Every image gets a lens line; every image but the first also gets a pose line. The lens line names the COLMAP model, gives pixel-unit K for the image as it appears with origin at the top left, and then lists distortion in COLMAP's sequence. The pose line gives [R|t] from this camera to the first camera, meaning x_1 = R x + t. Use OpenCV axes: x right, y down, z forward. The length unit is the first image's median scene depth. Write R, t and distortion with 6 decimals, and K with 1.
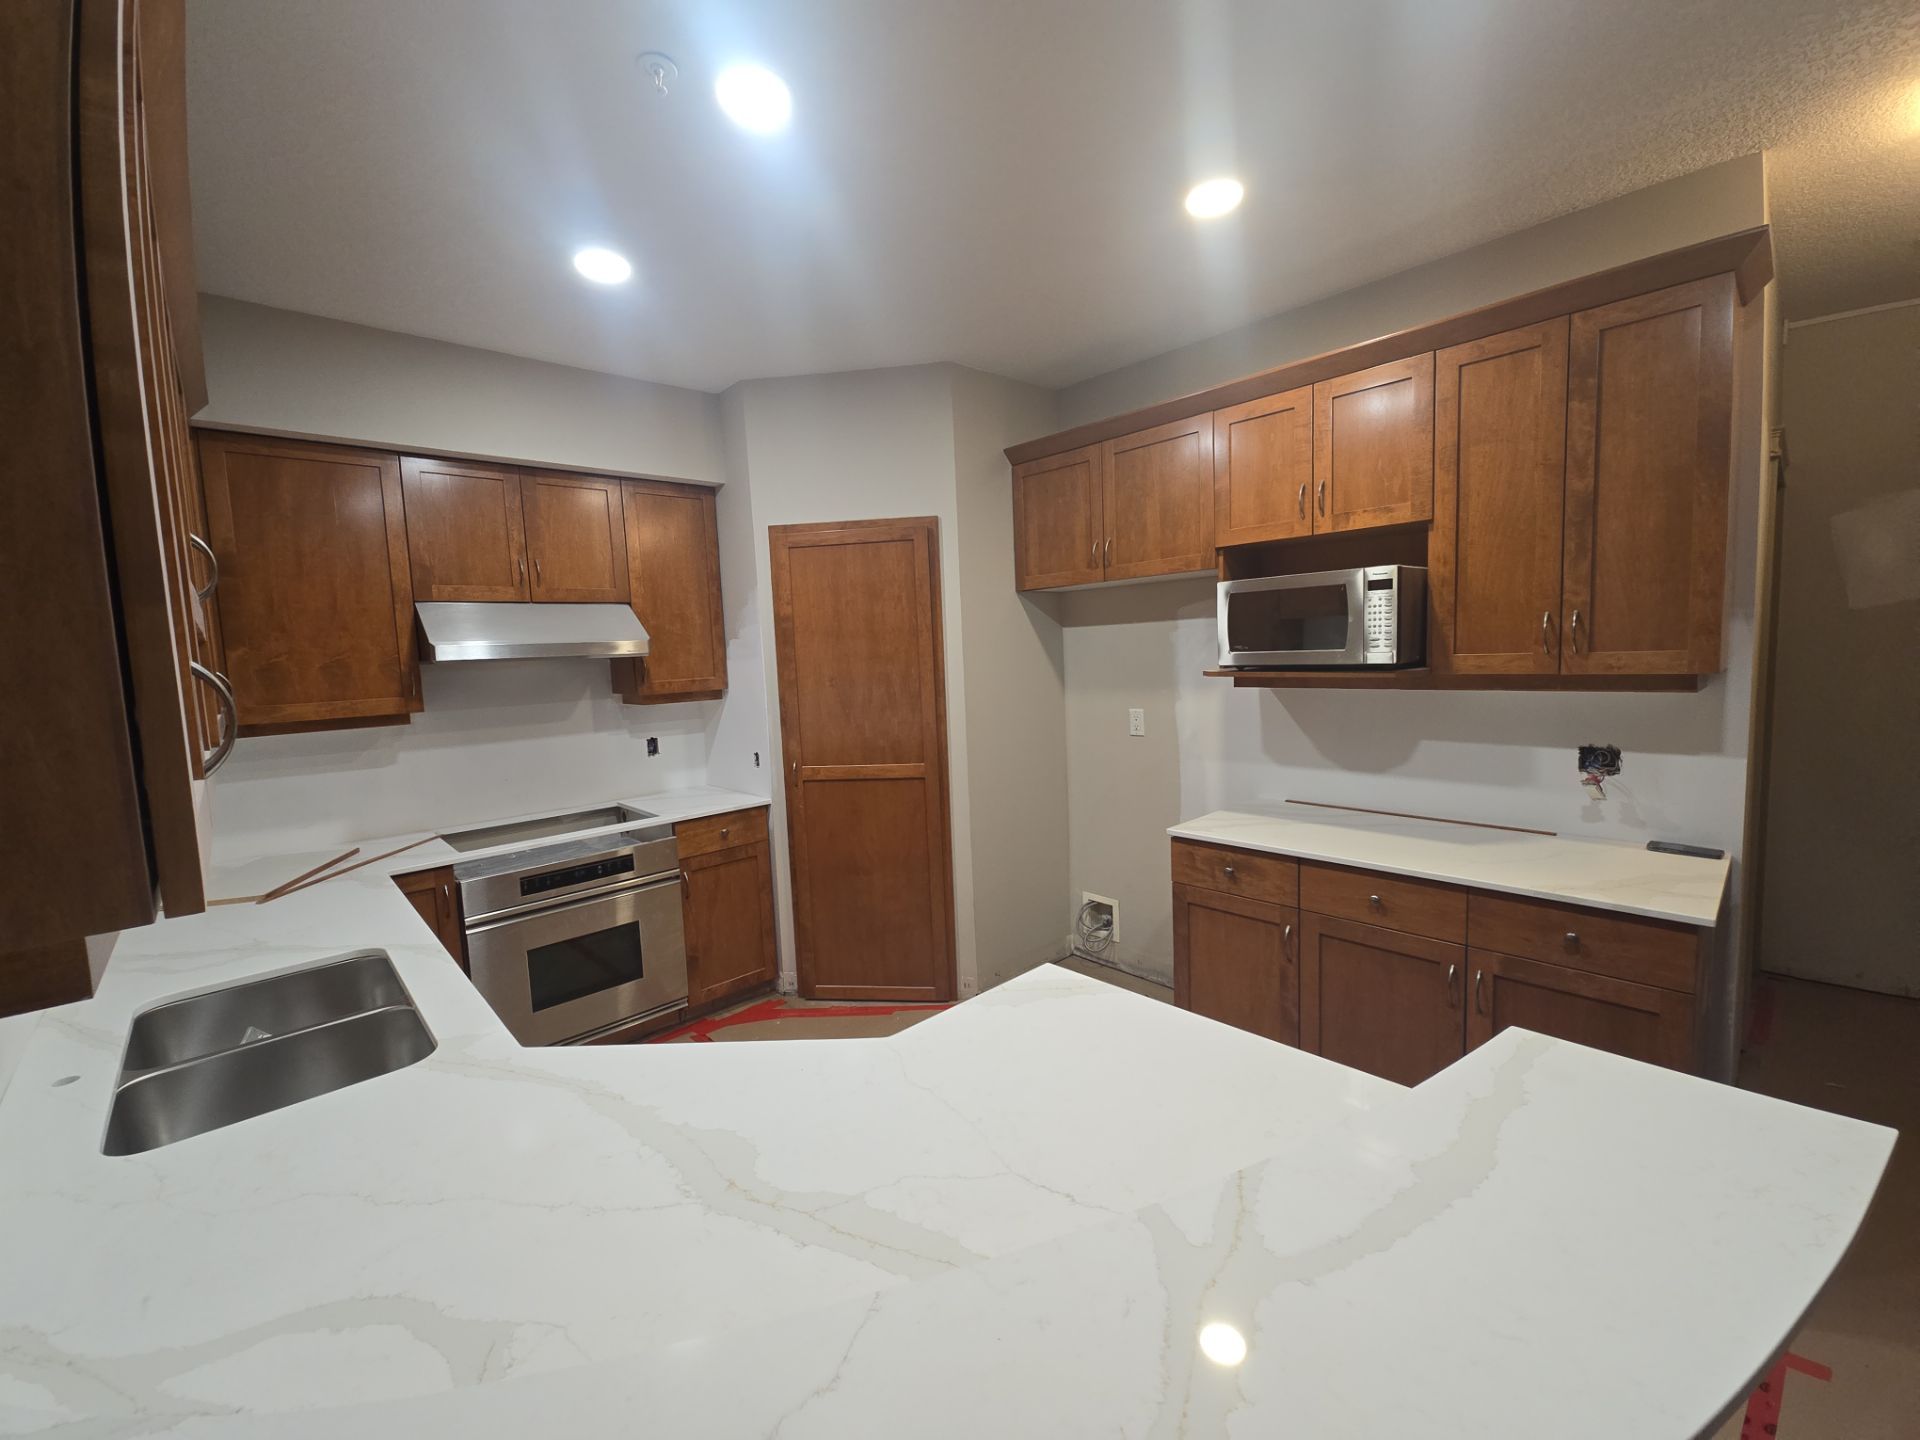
lens RADIAL K [[778.4, 0, 956.7], [0, 778.4, 716.9], [0, 0, 1]] dist [0.009884, -0.005864]
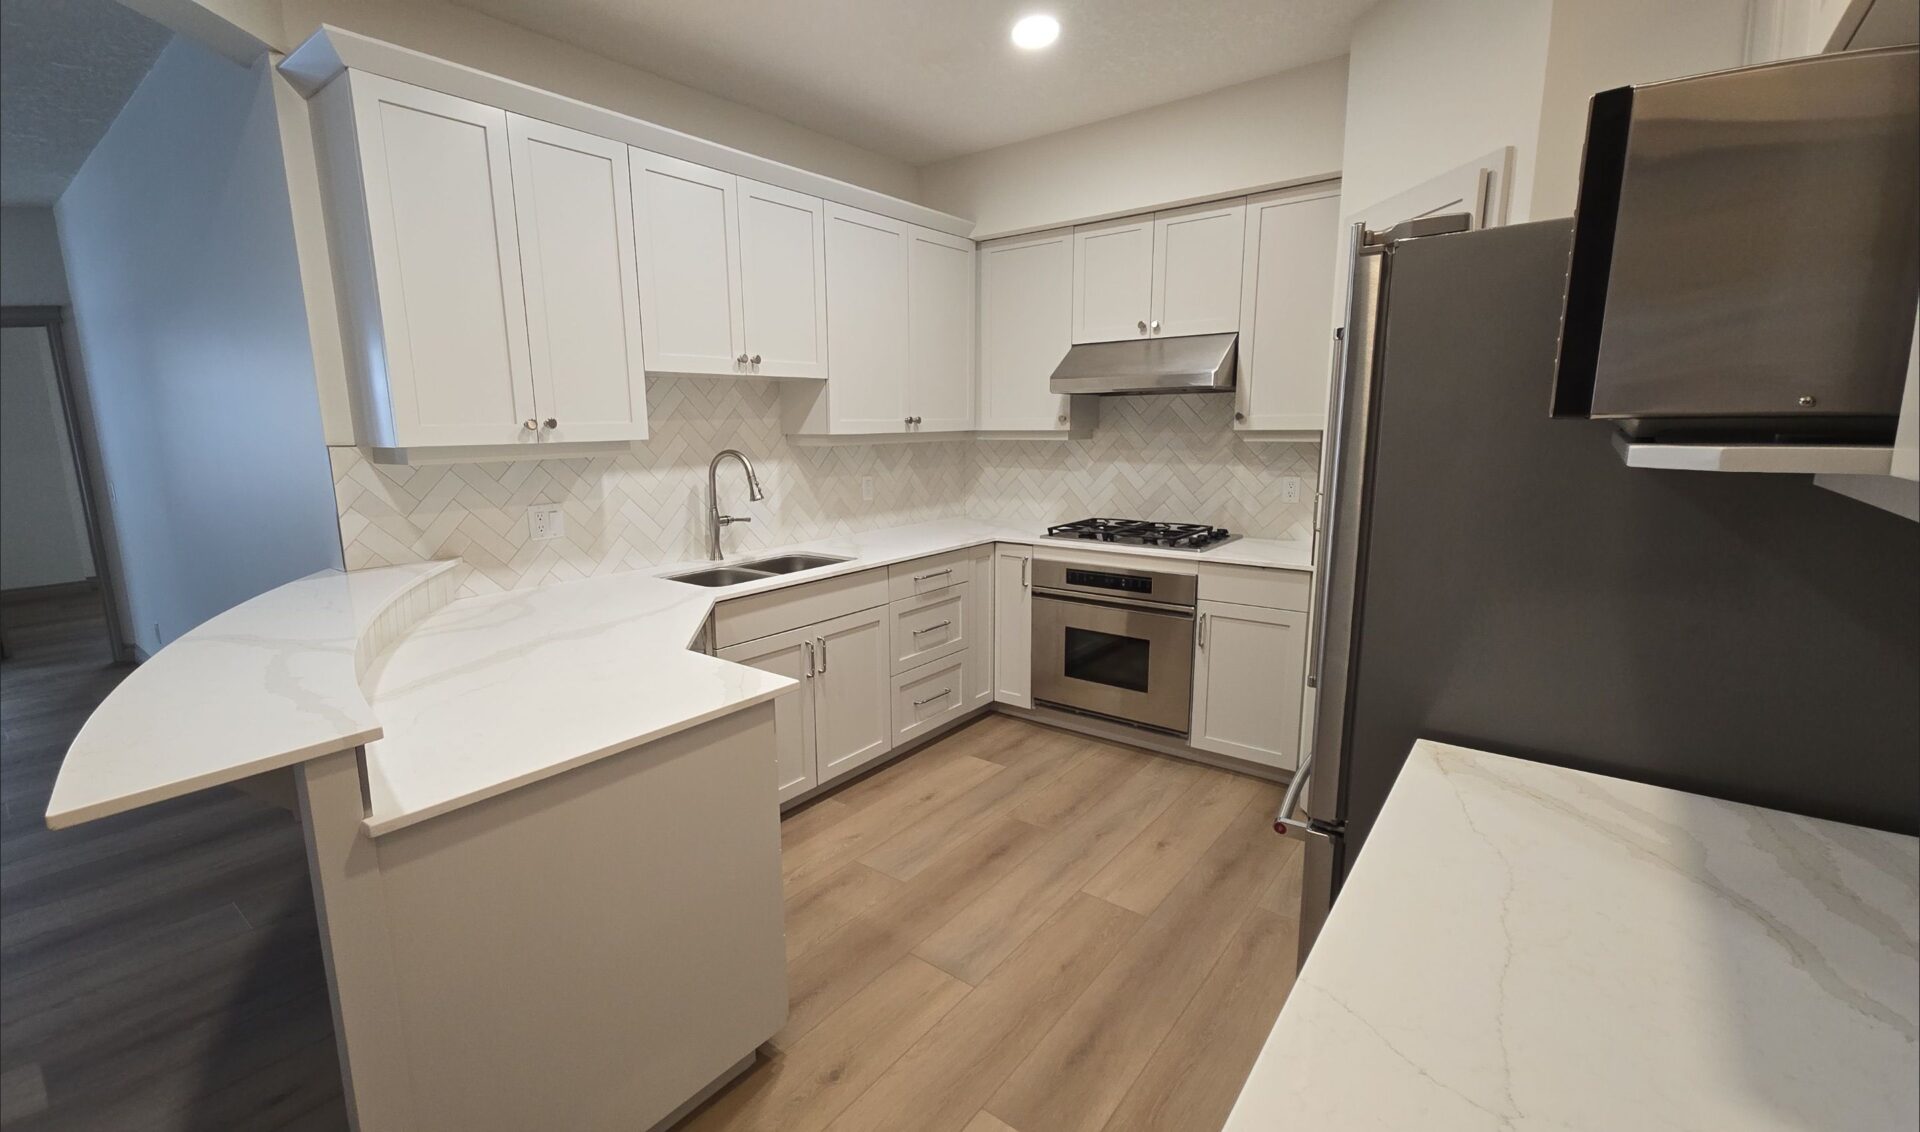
lens RADIAL K [[813.4, 0, 917.6], [0, 813.4, 569.3], [0, 0, 1]] dist [0.001474, 0.000147]
pose [[0.141617, 0.218161, -0.965583, 0.716340], [-0.083463, 0.974572, 0.207950, -0.046961], [0.986397, 0.051141, 0.156225, 0.599247]]
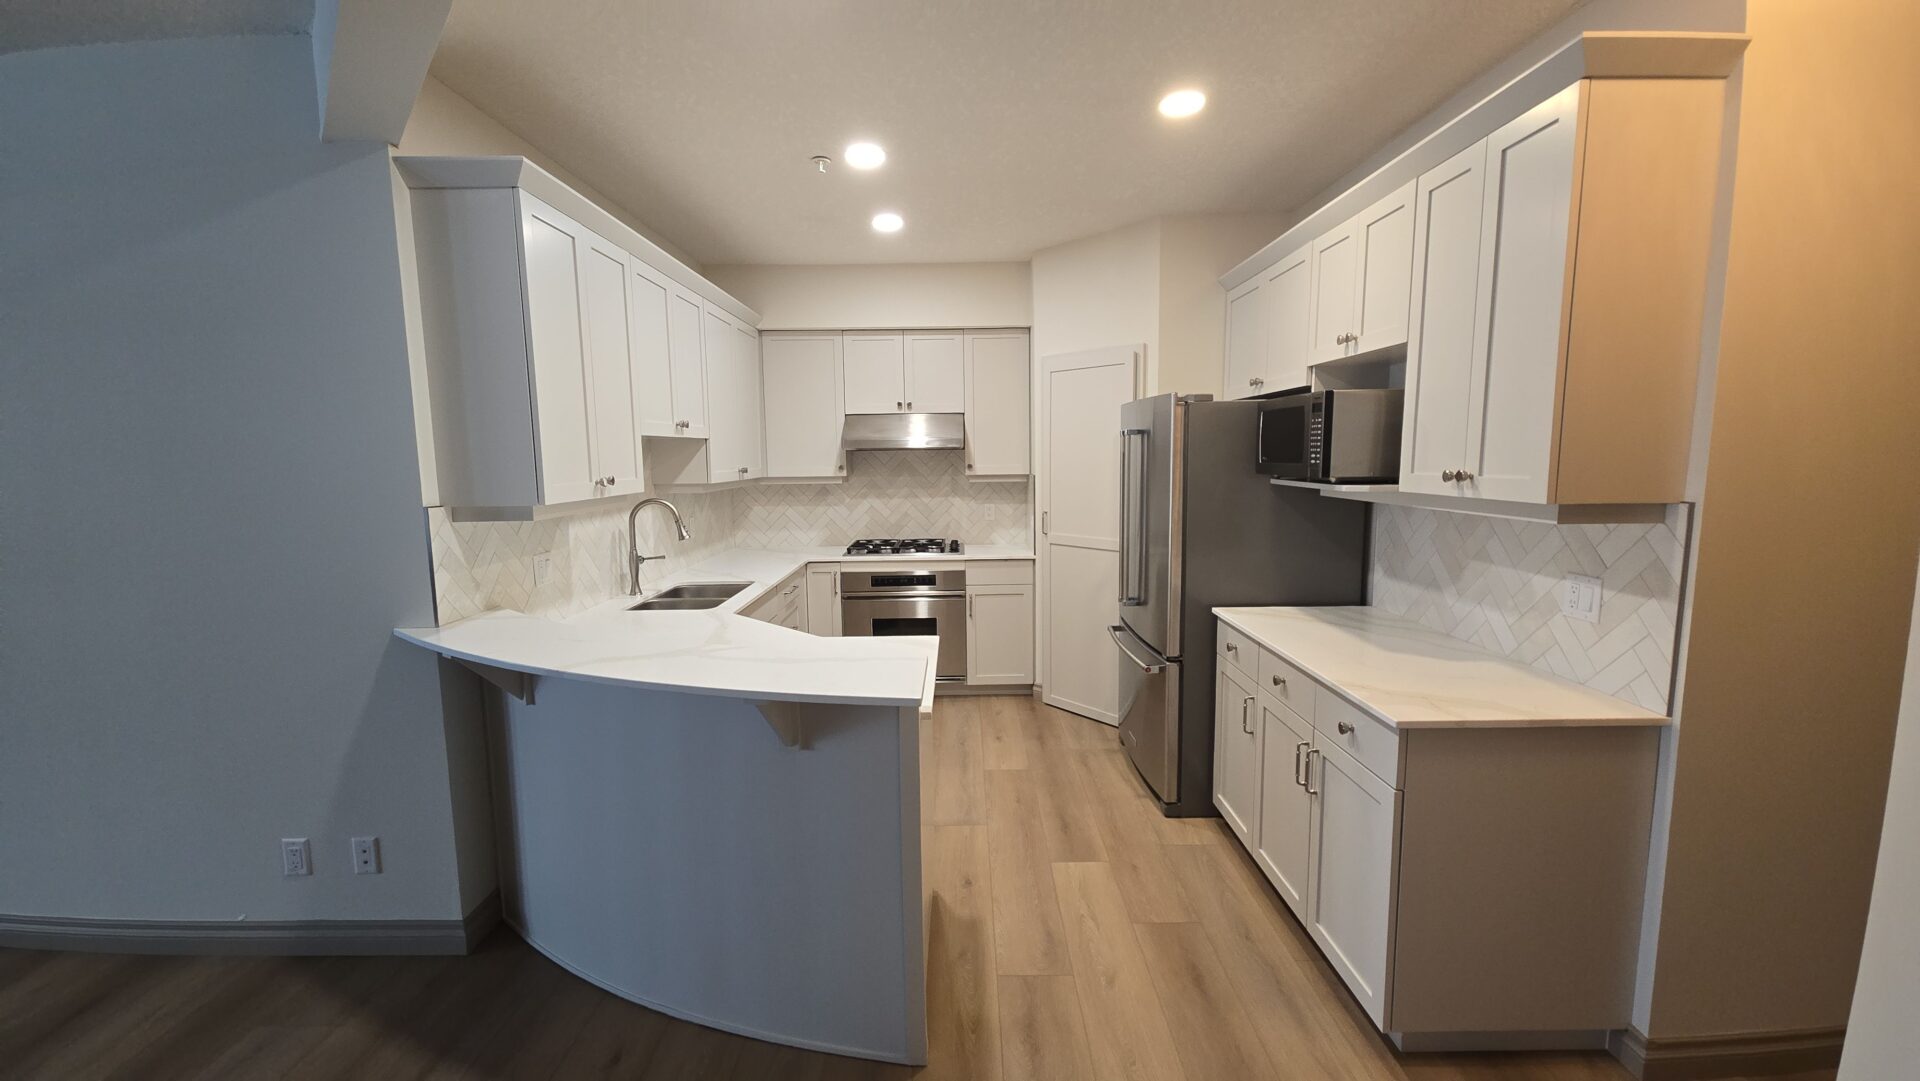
lens RADIAL K [[776.6, 0, 963.8], [0, 776.6, 544.0], [0, 0, 1]] dist [0.001841, -0.000217]
pose [[0.734757, 0.113248, -0.668811, 0.783807], [-0.080782, 0.993557, 0.079488, -0.017877], [0.673503, -0.004376, 0.739171, -0.138954]]
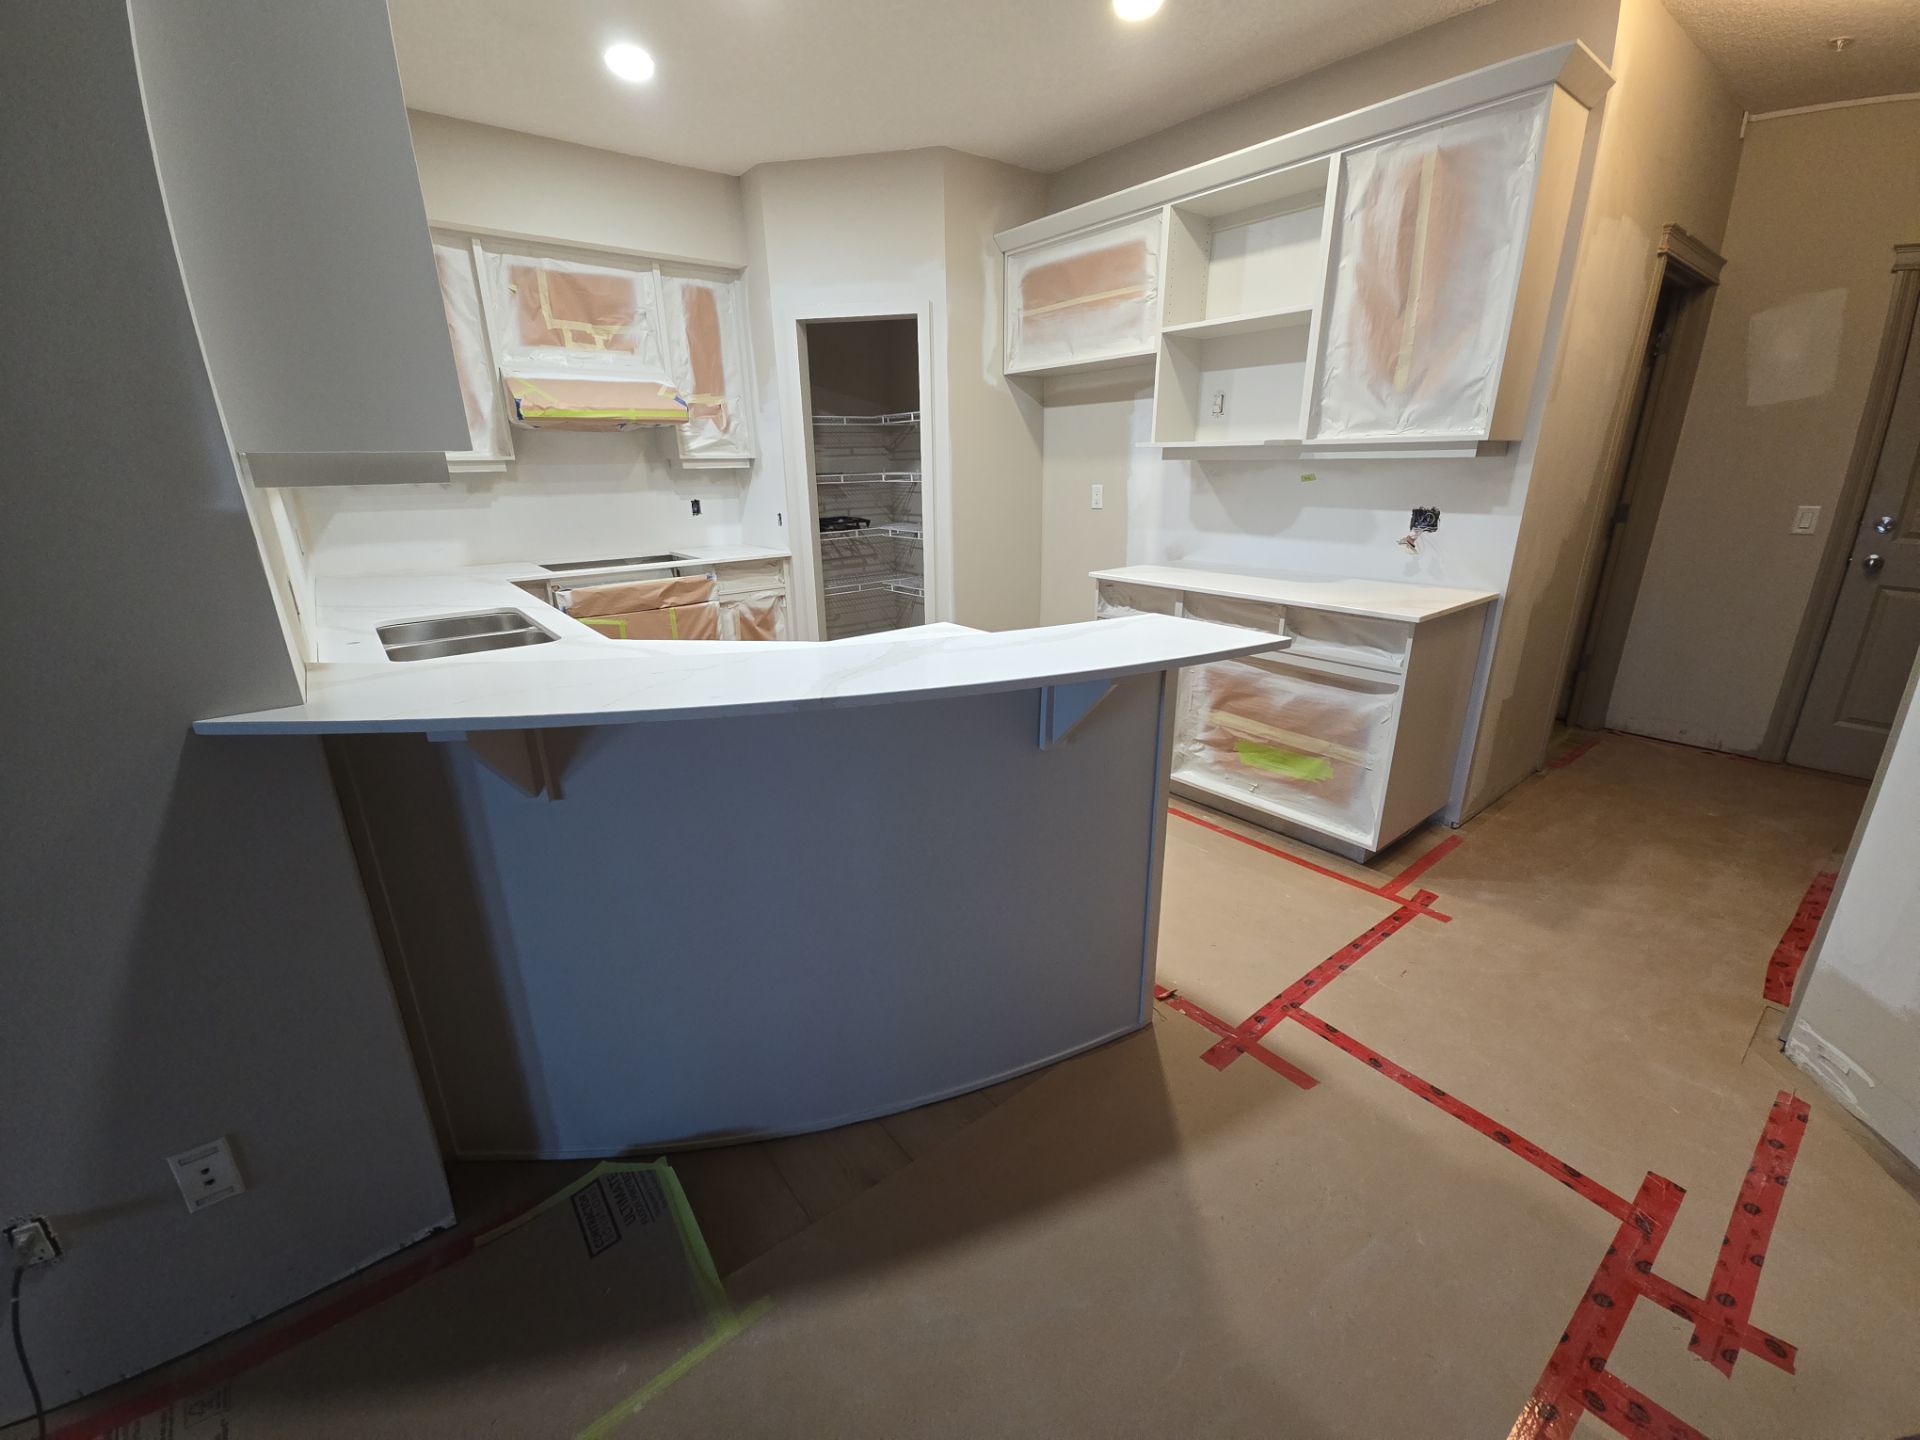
lens RADIAL K [[778.4, 0, 956.7], [0, 778.4, 716.9], [0, 0, 1]] dist [0.009884, -0.005864]
pose [[0.996591, 0.051341, -0.064584, 0.150939], [-0.035218, 0.972616, 0.229732, 0.088921], [0.074610, -0.226674, 0.971109, -0.304032]]
